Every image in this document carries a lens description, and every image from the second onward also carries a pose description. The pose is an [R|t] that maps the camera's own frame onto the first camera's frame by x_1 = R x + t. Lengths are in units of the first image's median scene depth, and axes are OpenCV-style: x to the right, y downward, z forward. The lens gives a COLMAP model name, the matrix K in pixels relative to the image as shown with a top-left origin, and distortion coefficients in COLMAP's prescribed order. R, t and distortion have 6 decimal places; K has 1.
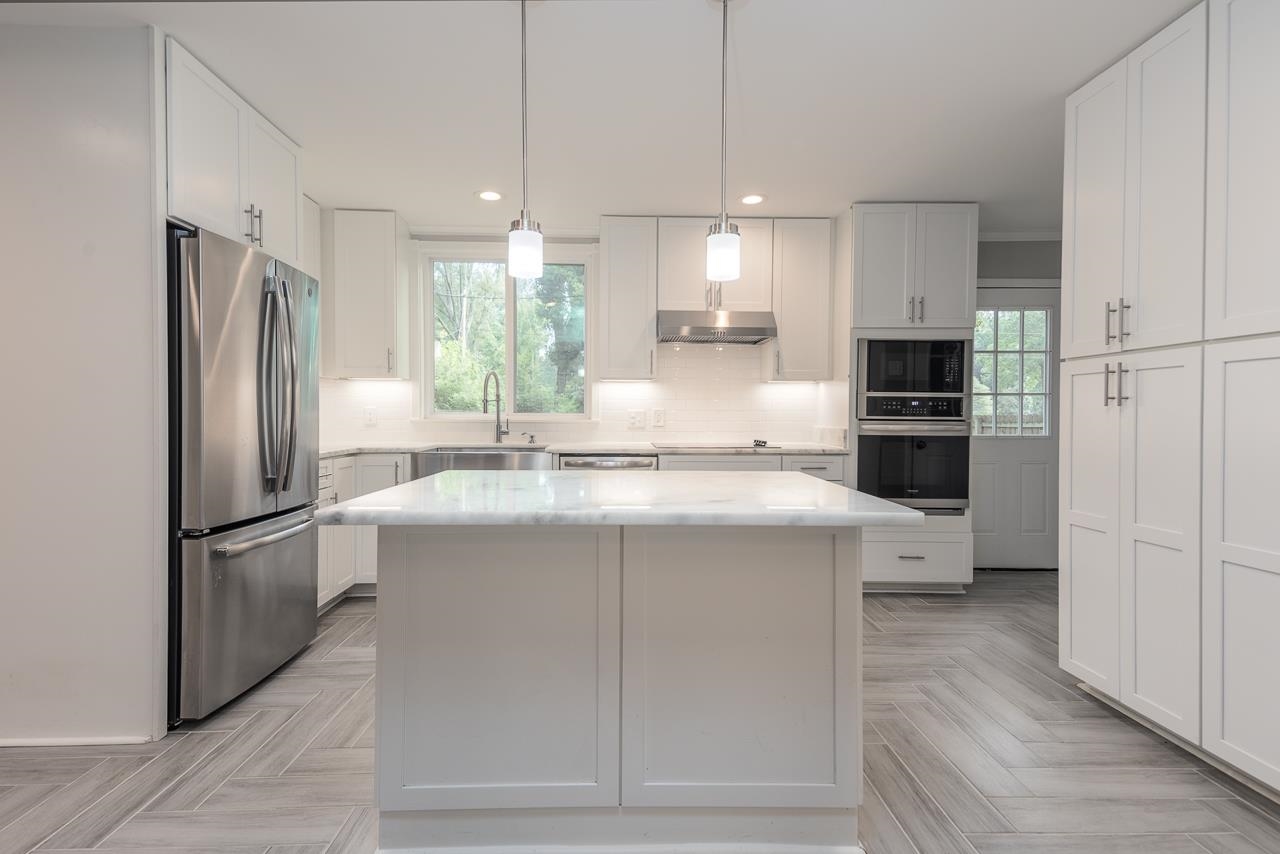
lens RADIAL K [[630.0, 0, 620.6], [0, 630.0, 422.2], [0, 0, 1]] dist [0.053194, -0.022397]
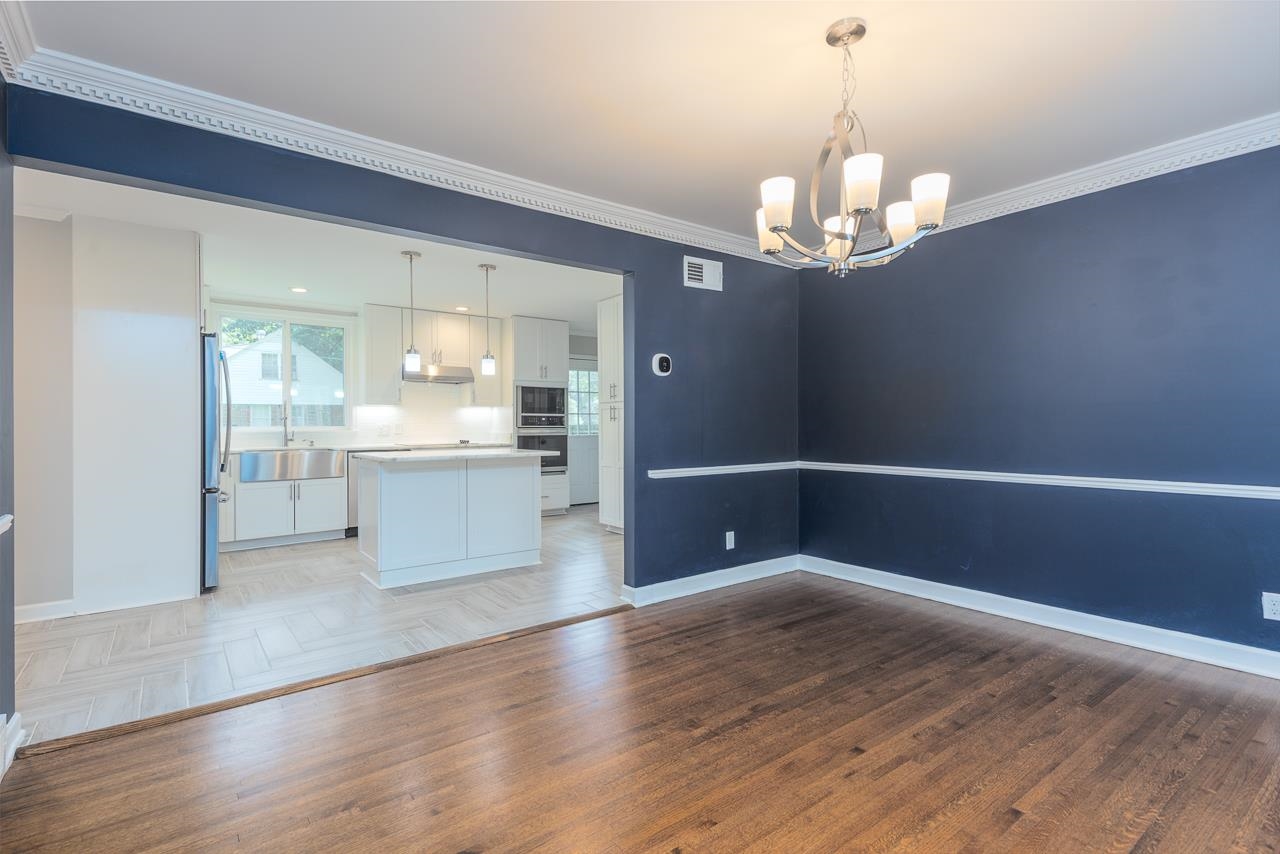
lens RADIAL K [[625.1, 0, 627.1], [0, 625.1, 424.1], [0, 0, 1]] dist [0.043406, -0.000074]
pose [[0.824812, -0.009608, 0.565326, -0.422334], [0.017597, 0.999807, -0.008682, 0.007654], [-0.565134, 0.017109, 0.824822, -0.749625]]
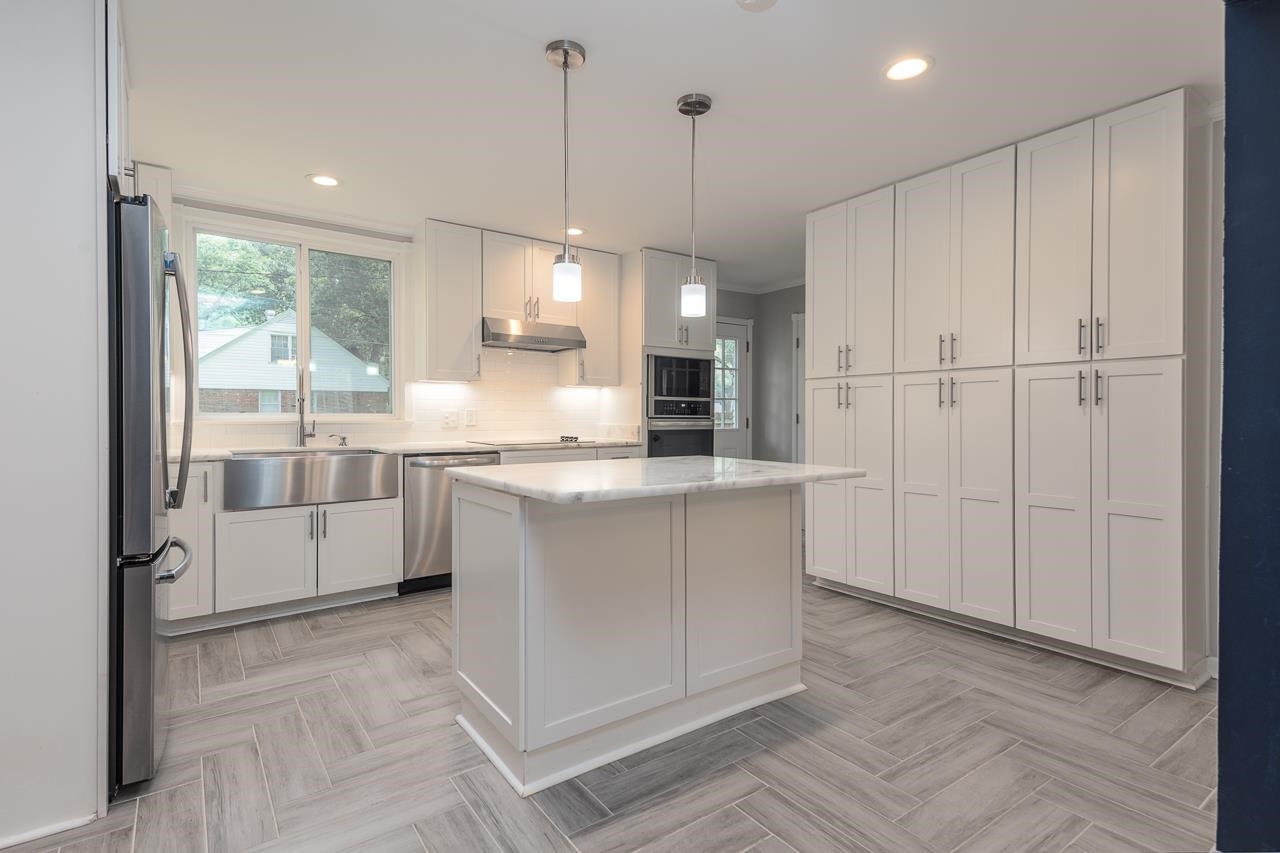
lens RADIAL K [[629.1, 0, 641.0], [0, 629.1, 422.1], [0, 0, 1]] dist [0.052388, -0.021647]
pose [[0.824283, -0.010813, 0.566075, -0.353573], [0.010465, 0.999938, 0.003862, -0.000762], [-0.566081, 0.002740, 0.824345, -0.034213]]
